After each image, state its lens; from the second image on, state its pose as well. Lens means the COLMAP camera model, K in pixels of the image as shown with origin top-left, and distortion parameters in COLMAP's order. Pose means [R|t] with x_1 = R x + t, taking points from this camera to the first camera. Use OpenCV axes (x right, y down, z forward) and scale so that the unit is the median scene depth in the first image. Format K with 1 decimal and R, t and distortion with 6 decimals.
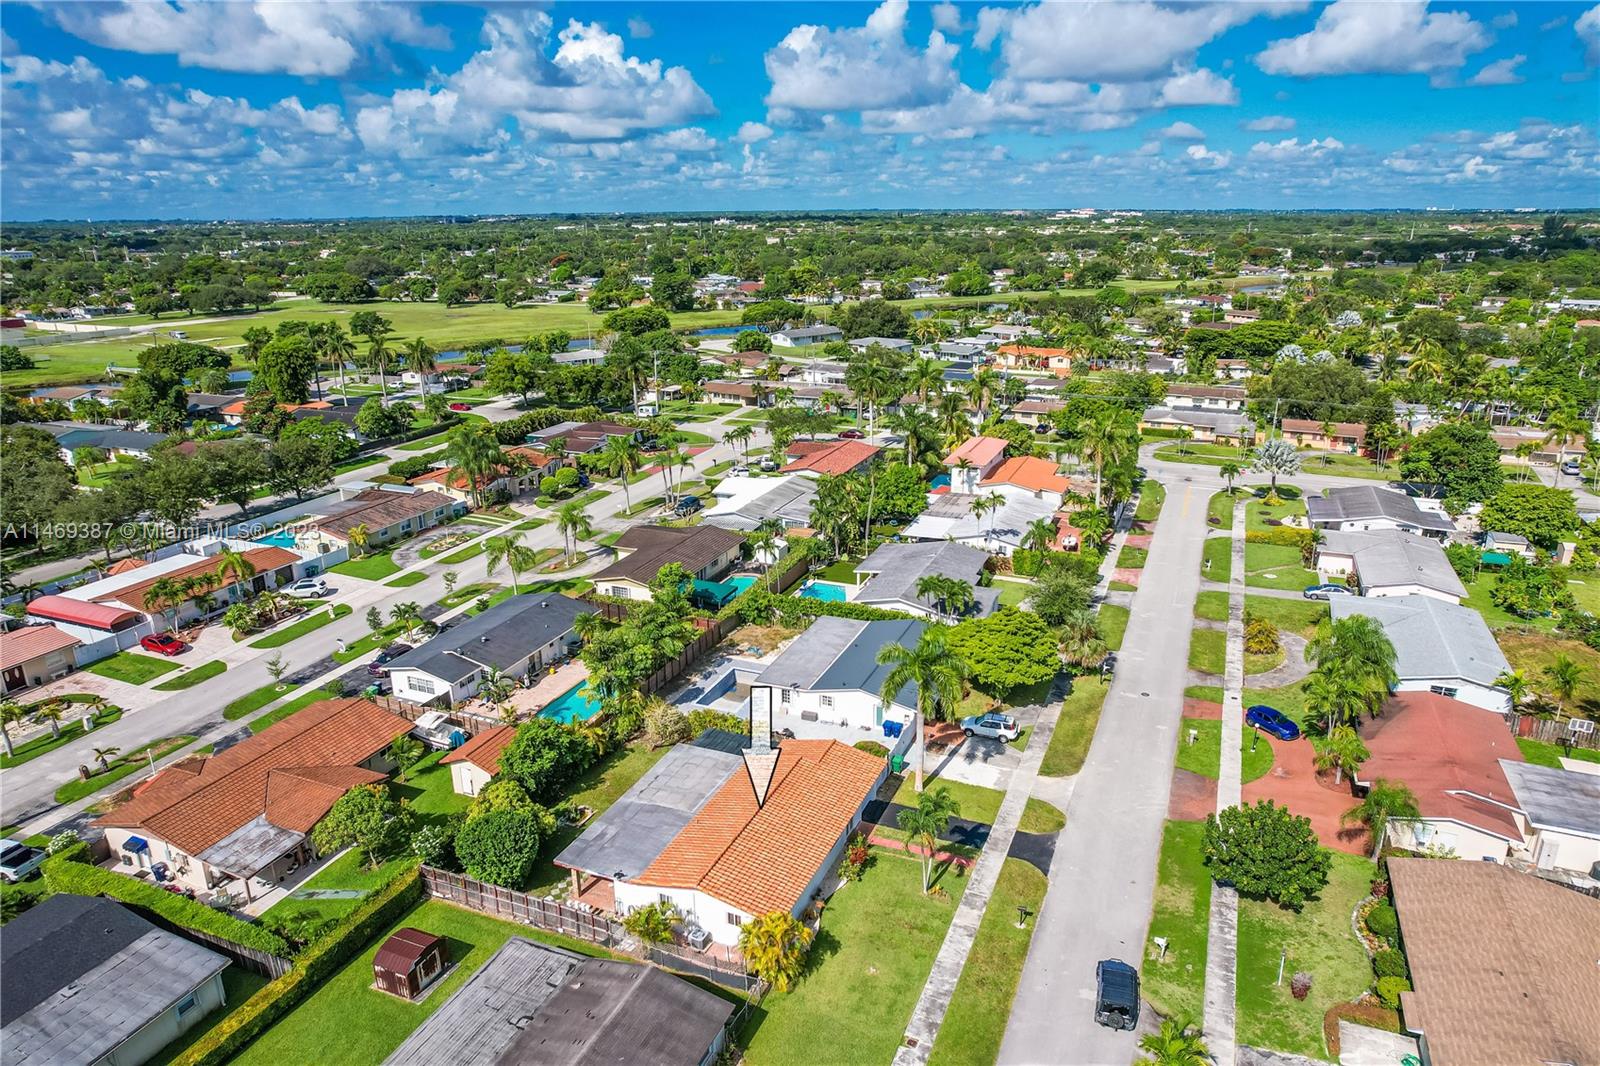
lens RADIAL K [[1032.3, 0, 800.0], [0, 1032.3, 533.0], [0, 0, 1]] dist [-0.078842, 0.078796]
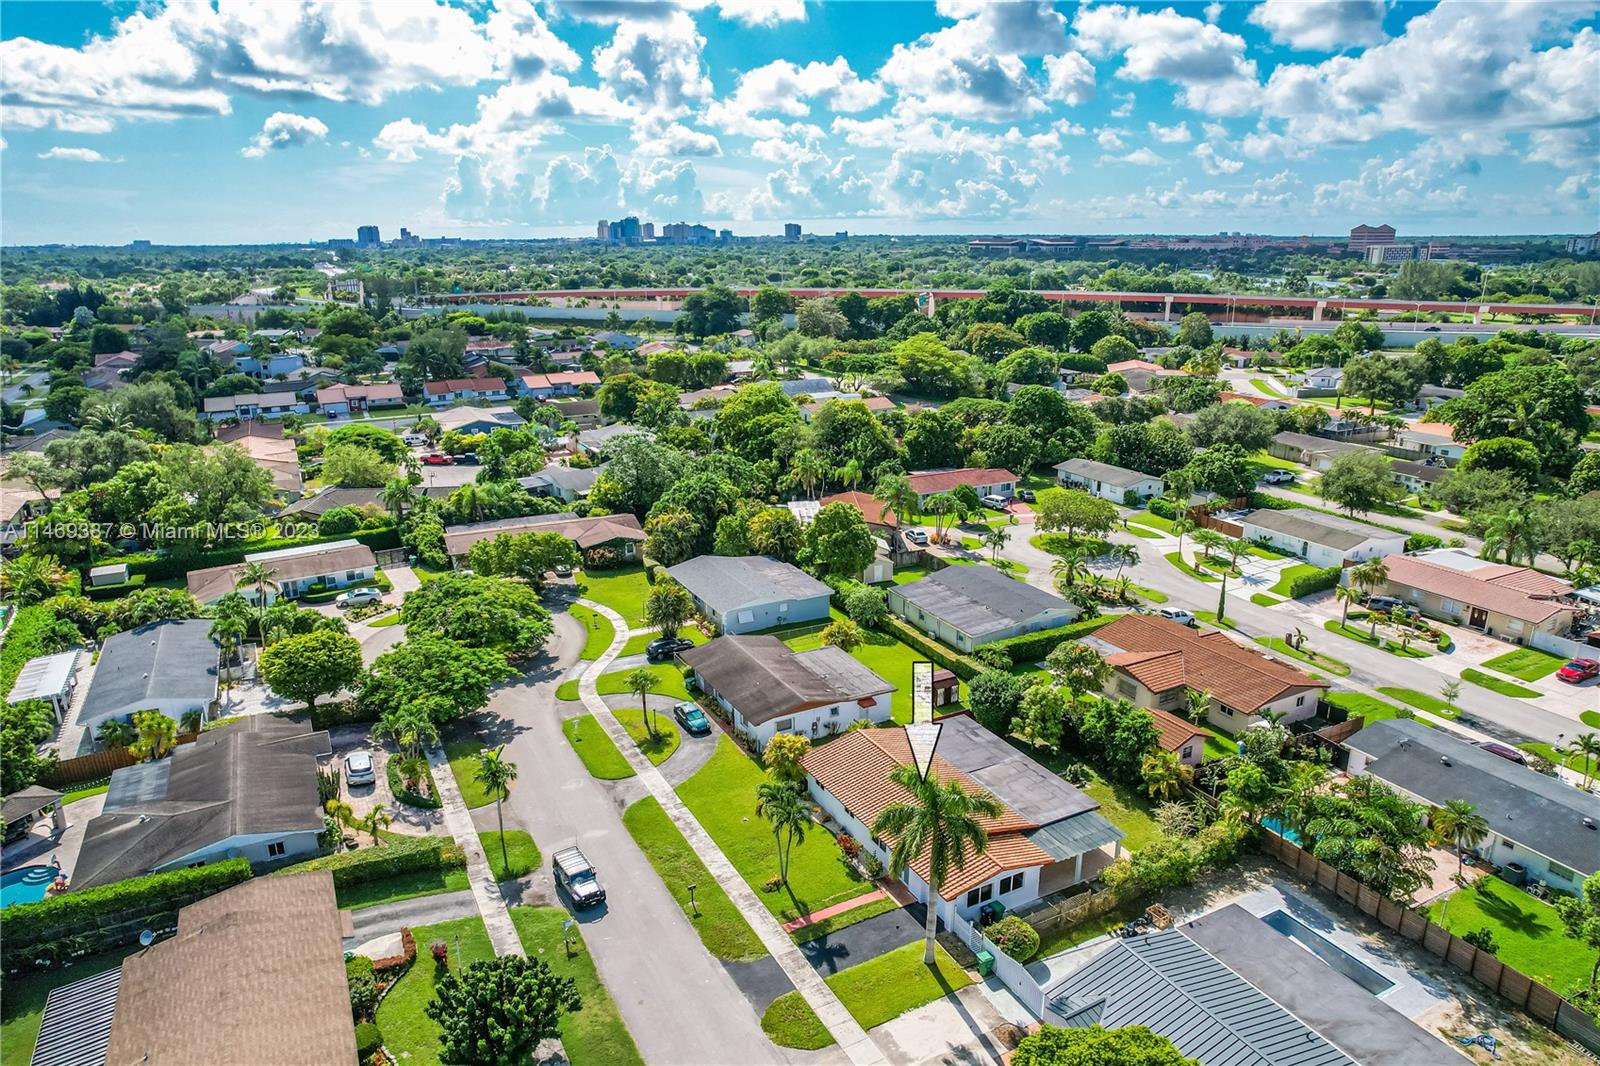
lens RADIAL K [[1032.3, 0, 800.0], [0, 1032.3, 533.0], [0, 0, 1]] dist [-0.078842, 0.078796]
pose [[-0.634201, 0.230856, -0.737898, 0.466674], [-0.225143, 0.857882, 0.461898, -0.253765], [0.739662, 0.459069, -0.492094, 0.795837]]
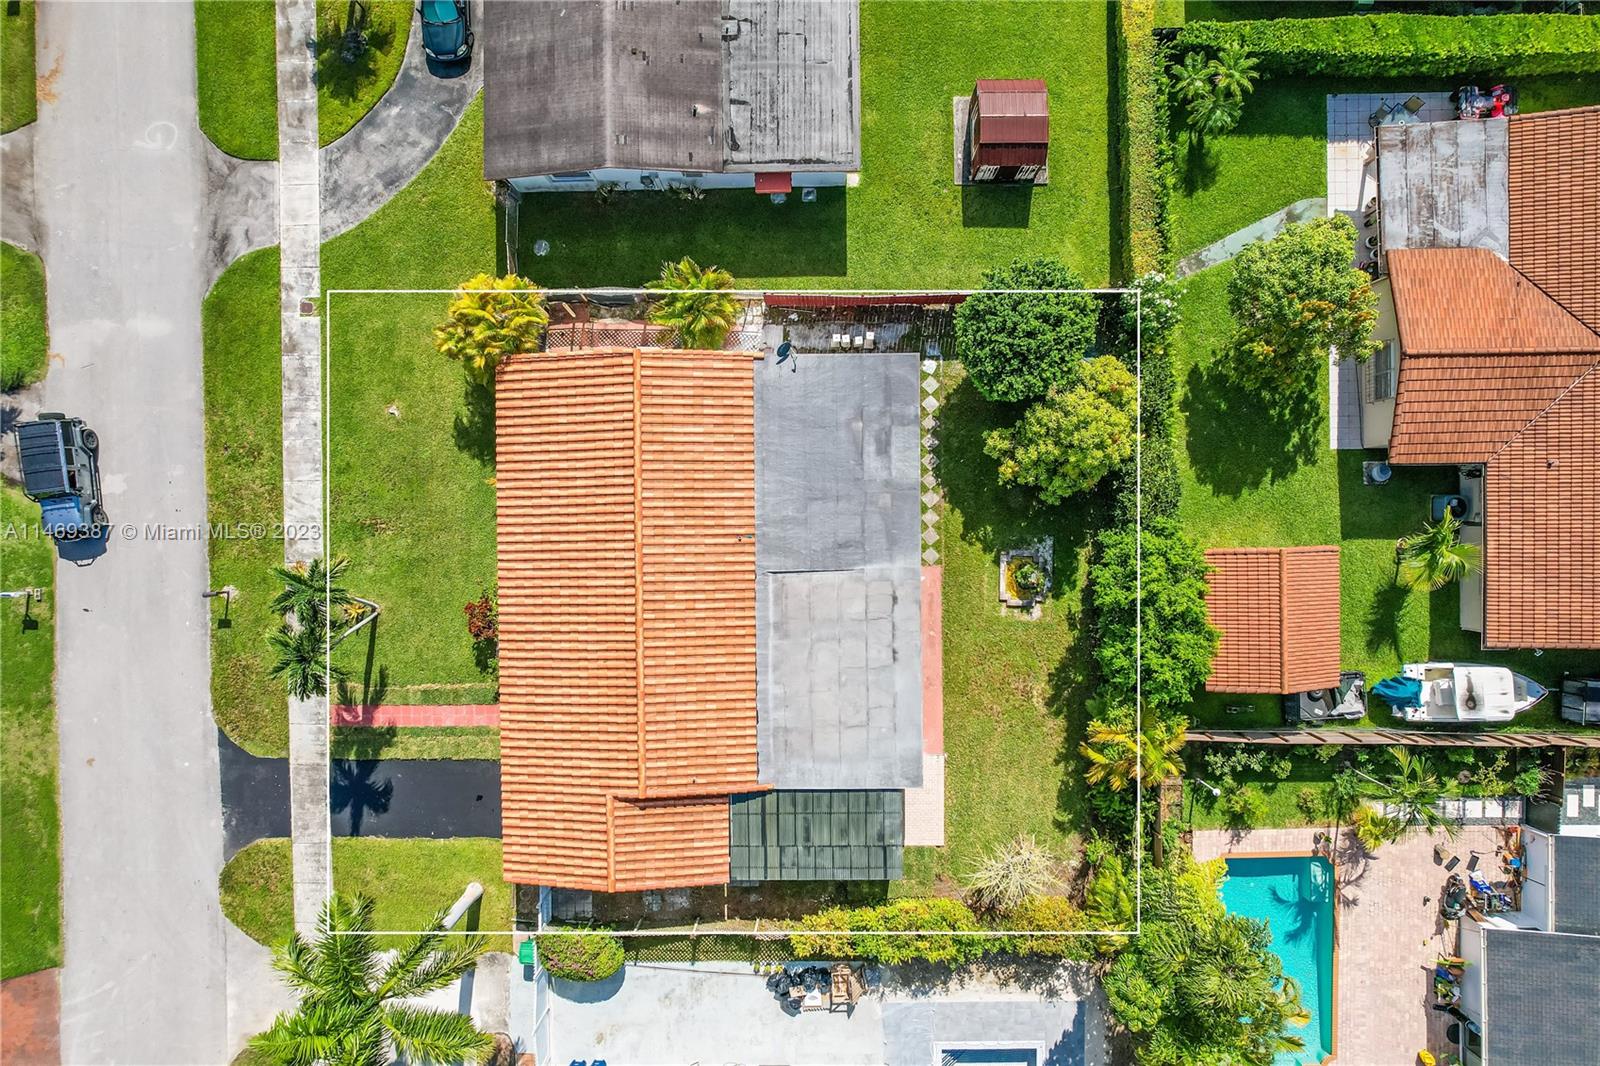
lens RADIAL K [[1032.3, 0, 800.0], [0, 1032.3, 533.0], [0, 0, 1]] dist [-0.078842, 0.078796]
pose [[-0.917615, 0.395988, 0.034291, -0.091031], [-0.095035, -0.302354, 0.948446, -0.148487], [0.385941, 0.867050, 0.315078, 0.503761]]
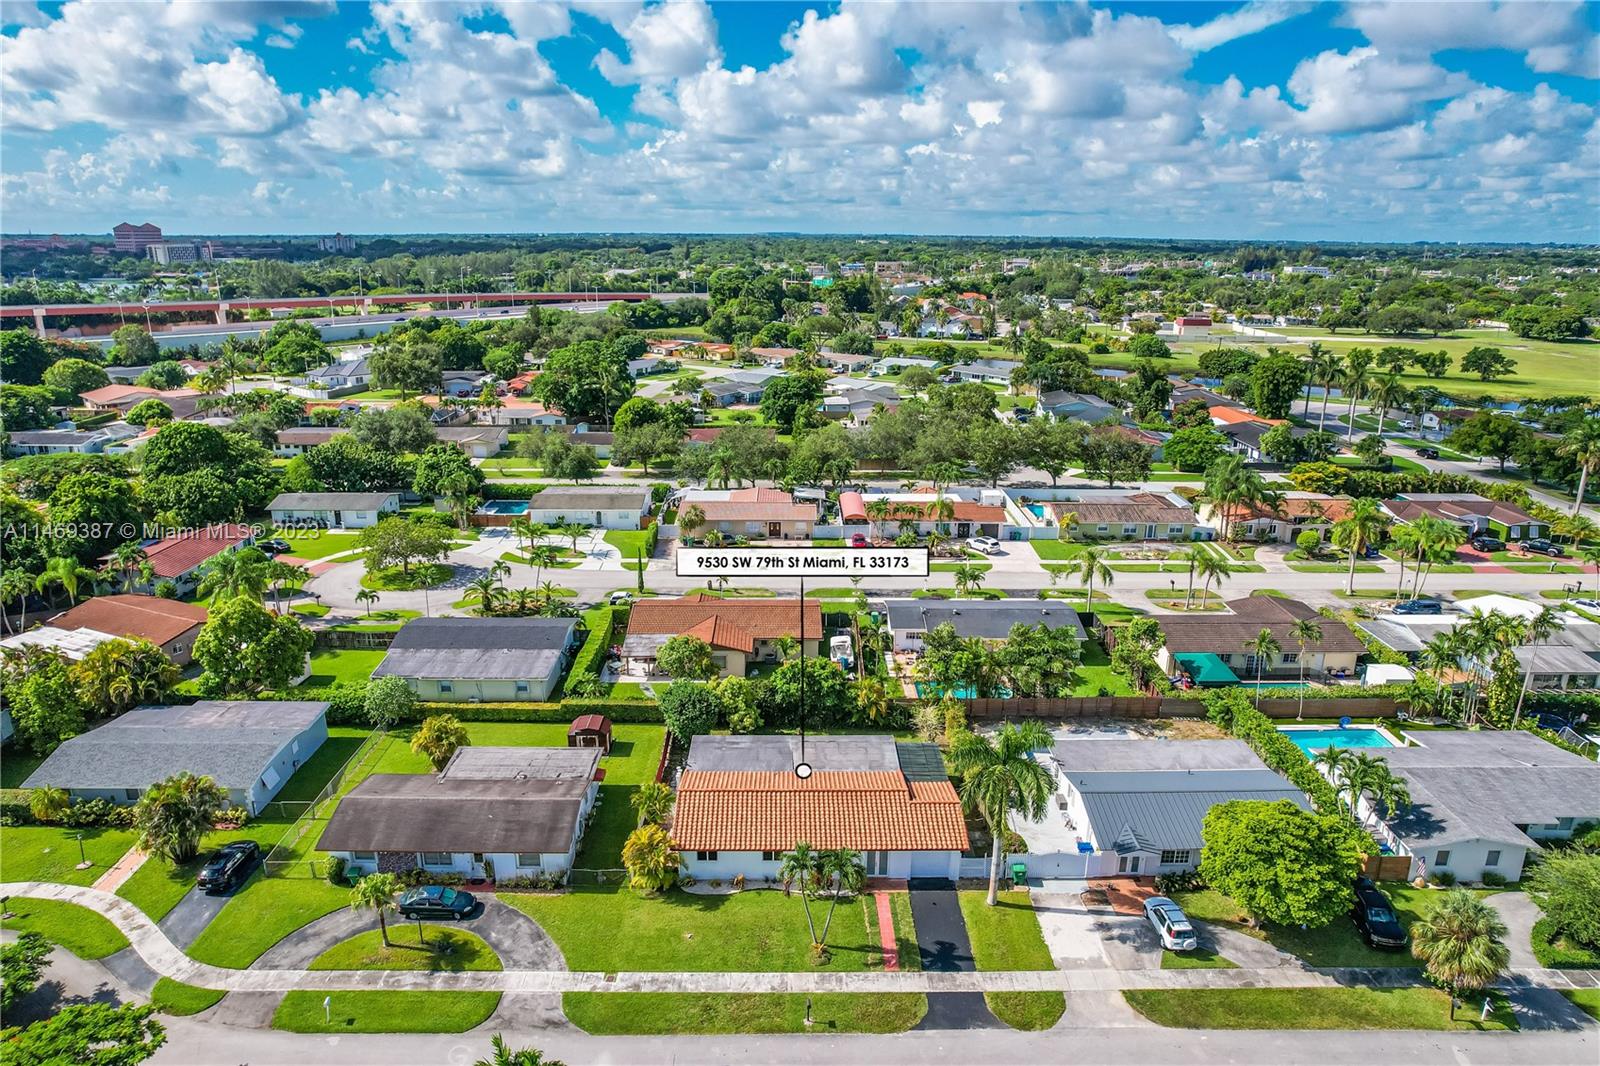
lens RADIAL K [[1032.3, 0, 800.0], [0, 1032.3, 533.0], [0, 0, 1]] dist [-0.078842, 0.078796]
pose [[0.397248, 0.271224, -0.876716, 0.494082], [-0.289108, 0.943671, 0.160940, -0.092048], [0.870983, 0.189532, 0.453284, 0.281630]]
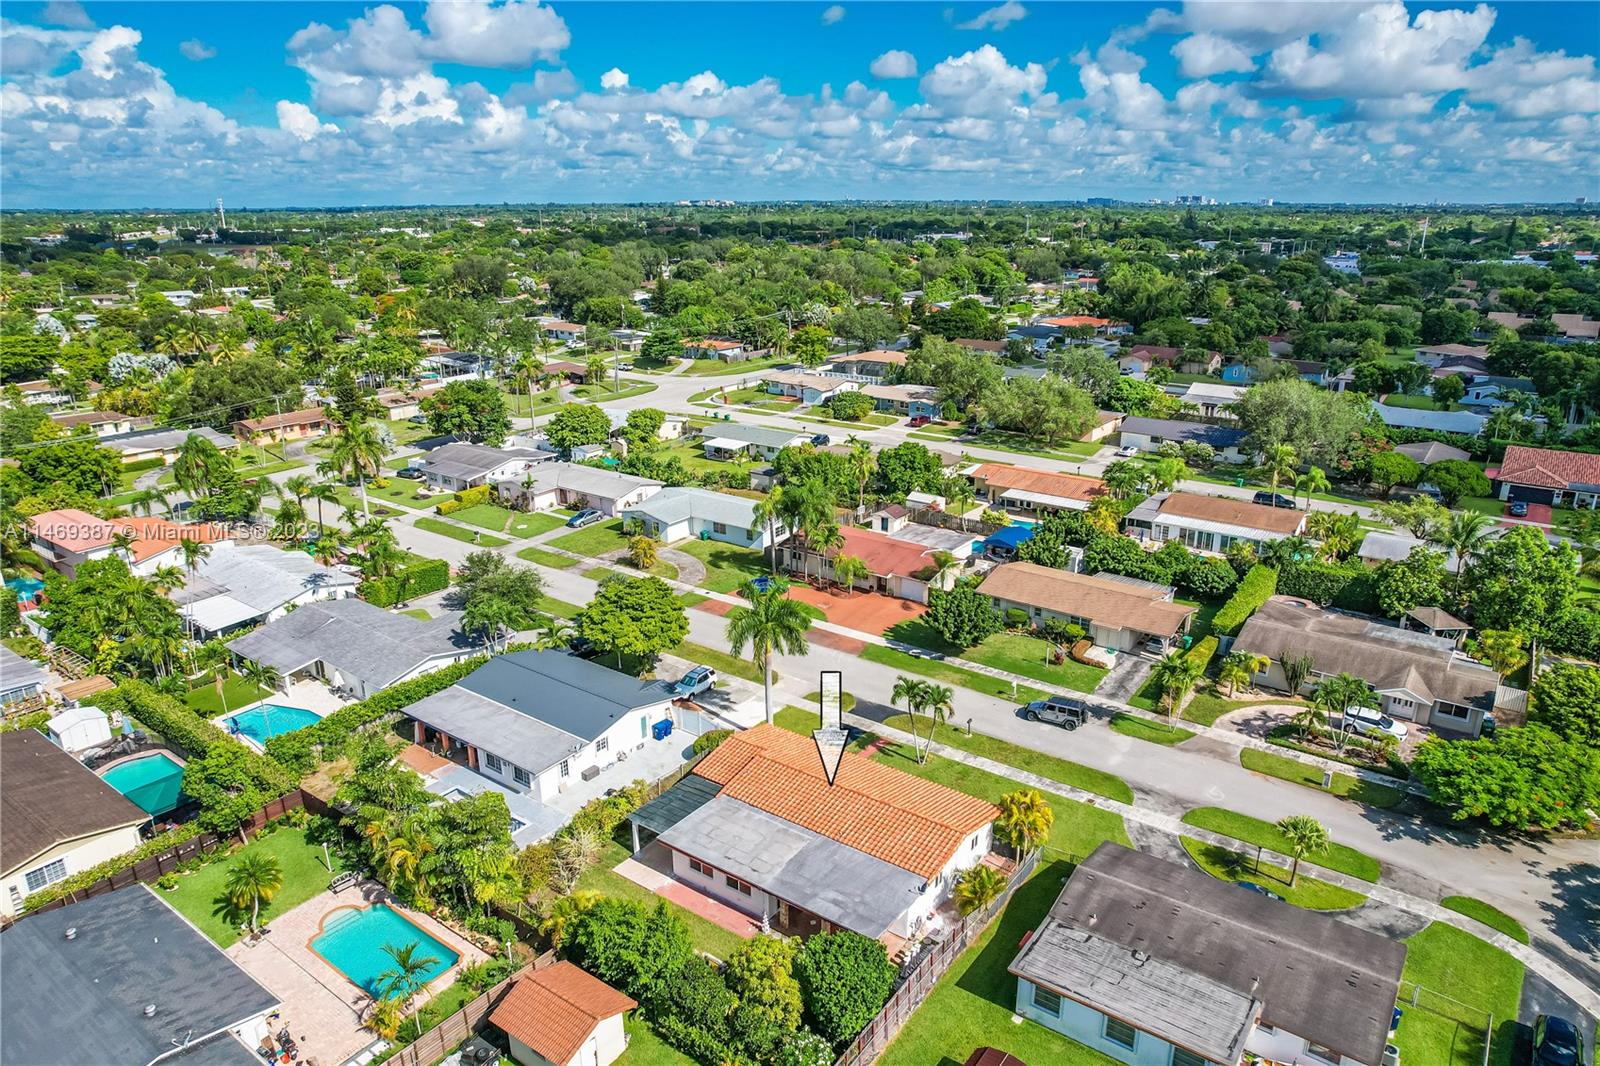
lens RADIAL K [[1044.2, 0, 803.9], [0, 1044.2, 532.9], [0, 0, 1]] dist [-0.075339, 0.076207]
pose [[0.228229, -0.294762, 0.927915, -0.546767], [0.299658, 0.928071, 0.221108, -0.115864], [-0.926346, 0.227594, 0.300141, 0.413035]]
